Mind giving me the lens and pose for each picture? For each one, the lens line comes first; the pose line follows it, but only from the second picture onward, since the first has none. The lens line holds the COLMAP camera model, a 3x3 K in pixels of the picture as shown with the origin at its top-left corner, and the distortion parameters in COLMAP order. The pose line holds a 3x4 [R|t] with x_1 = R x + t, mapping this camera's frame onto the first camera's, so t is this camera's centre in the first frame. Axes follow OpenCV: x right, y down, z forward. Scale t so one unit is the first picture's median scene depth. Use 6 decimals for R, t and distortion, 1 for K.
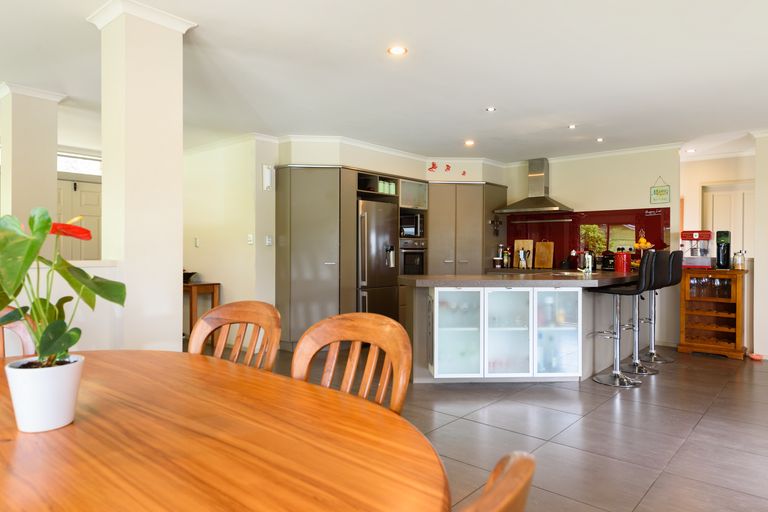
lens RADIAL K [[512.3, 0, 383.1], [0, 512.3, 253.7], [0, 0, 1]] dist [-0.002650, -0.000724]
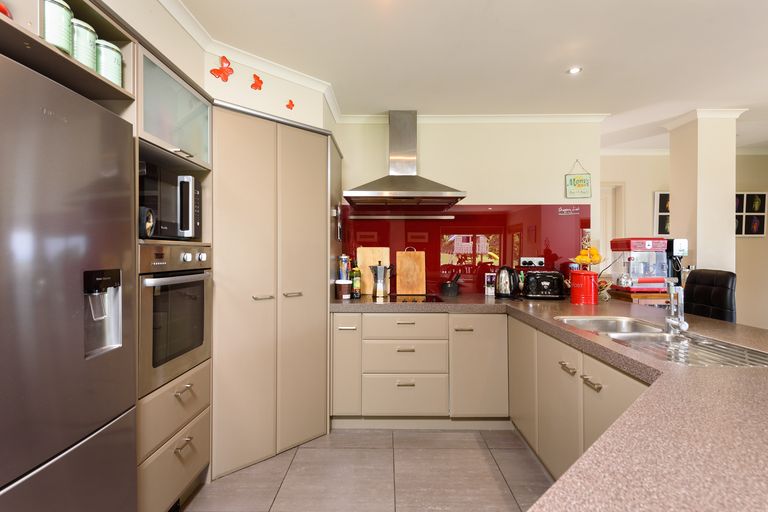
lens RADIAL K [[389.1, 0, 396.0], [0, 389.1, 252.1], [0, 0, 1]] dist [0.005431, -0.003388]
pose [[0.753272, -0.001717, 0.657707, -0.003693], [0.006851, 0.999963, -0.005236, -0.020098], [-0.657674, 0.008450, 0.753255, 0.674100]]
